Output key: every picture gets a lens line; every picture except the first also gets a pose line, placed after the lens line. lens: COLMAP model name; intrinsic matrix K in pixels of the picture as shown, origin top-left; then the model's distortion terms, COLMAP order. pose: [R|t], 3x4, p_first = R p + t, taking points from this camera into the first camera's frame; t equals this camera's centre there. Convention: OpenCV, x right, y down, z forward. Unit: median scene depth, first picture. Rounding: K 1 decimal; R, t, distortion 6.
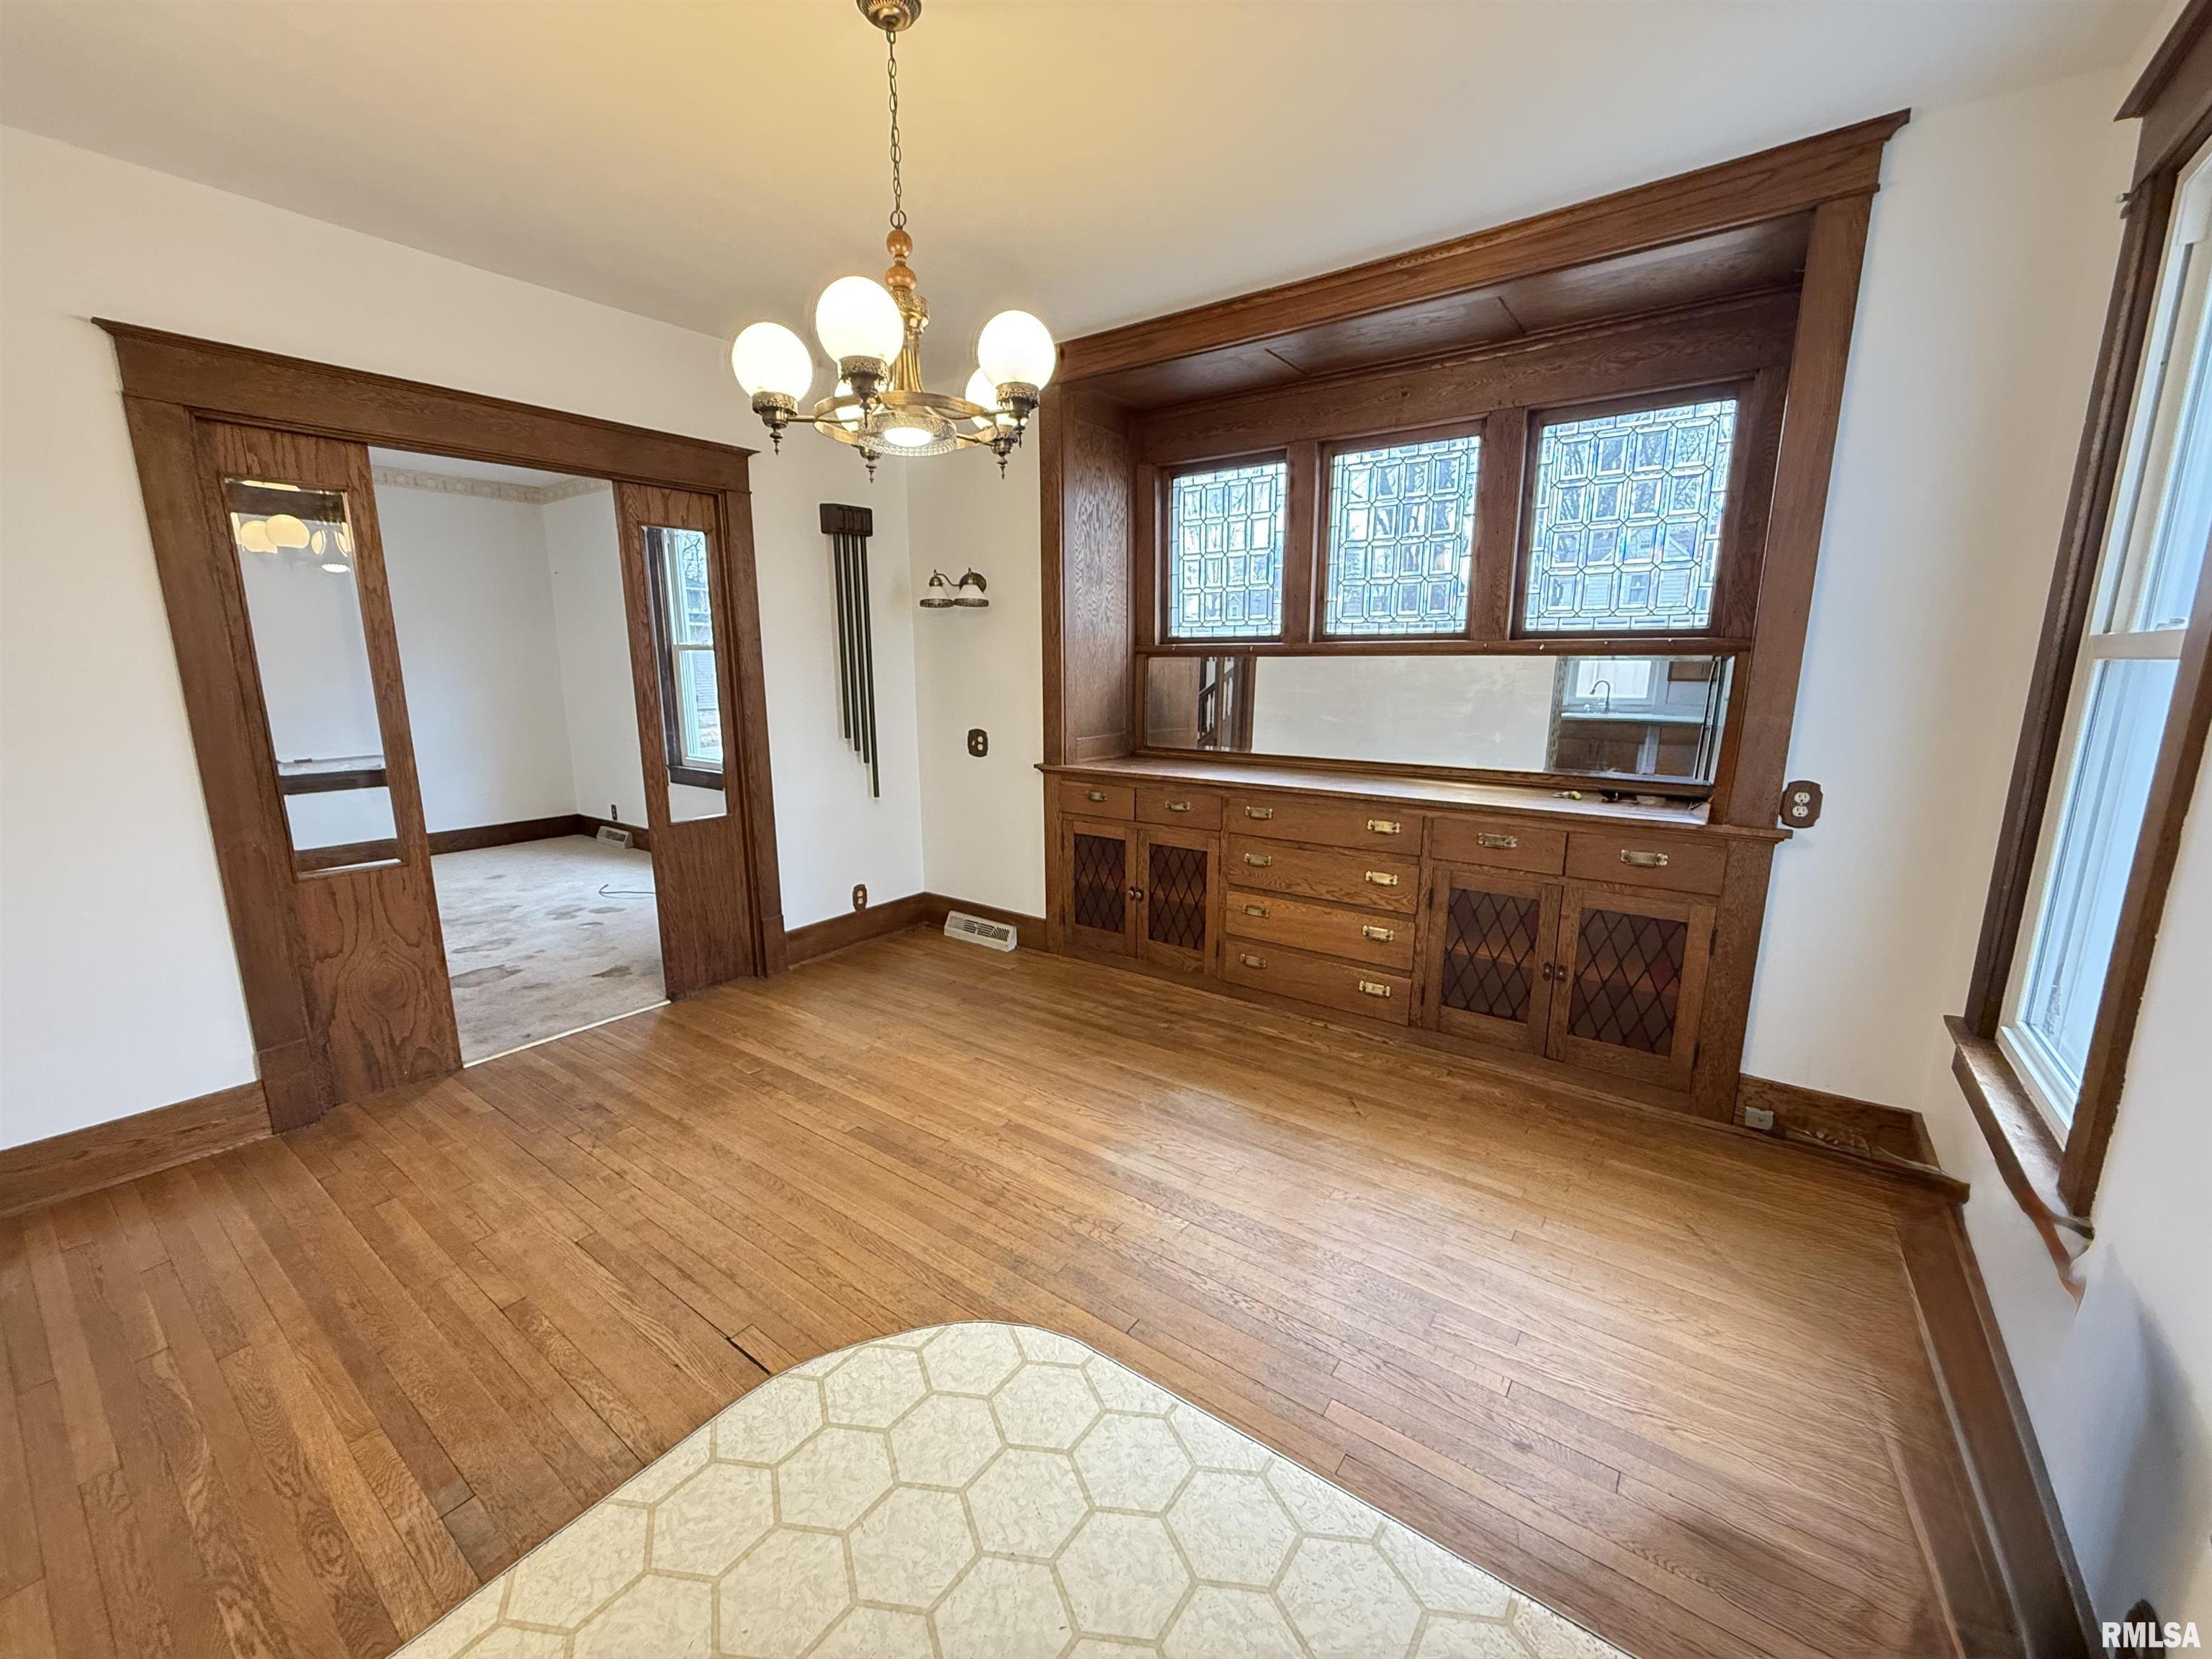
lens RADIAL K [[879.6, 0, 1101.1], [0, 879.6, 833.0], [0, 0, 1]] dist [0.001292, 0.000234]
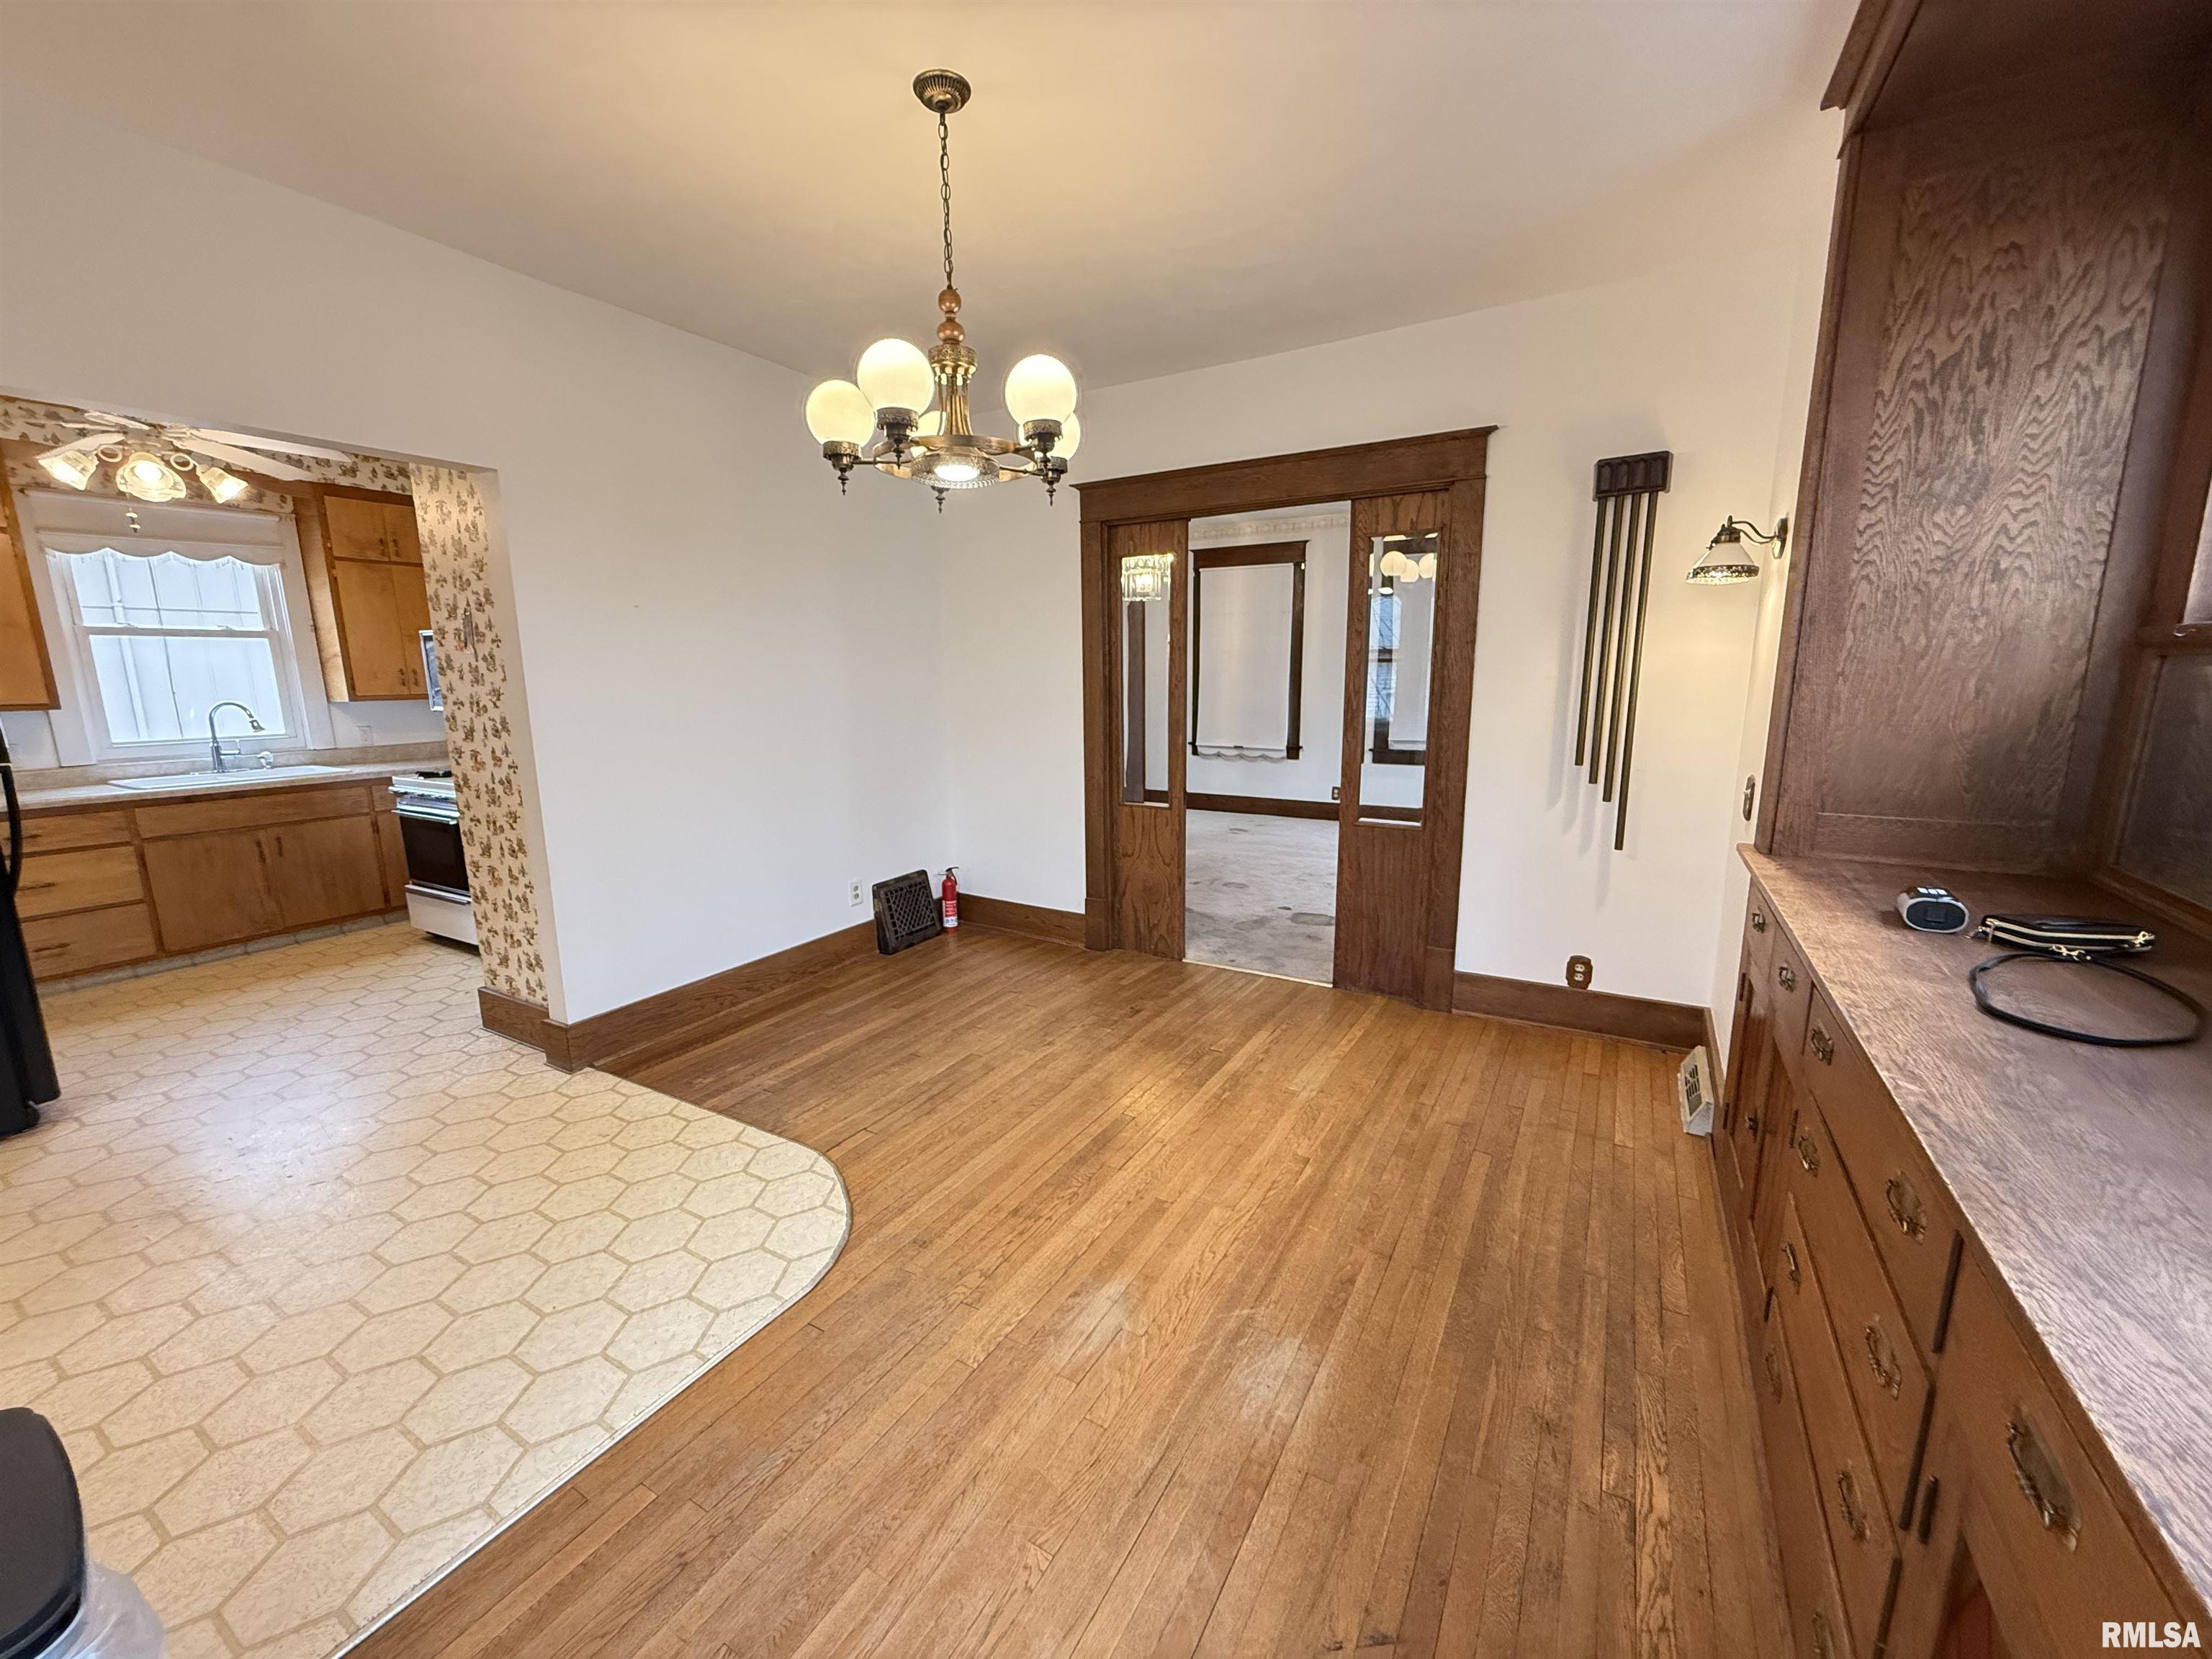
lens RADIAL K [[879.6, 0, 1101.1], [0, 879.6, 833.0], [0, 0, 1]] dist [0.001292, 0.000234]
pose [[0.102984, 0.186684, -0.977007, 0.570257], [-0.182065, 0.969174, 0.165997, -0.133631], [0.977879, 0.160784, 0.133798, 0.649566]]
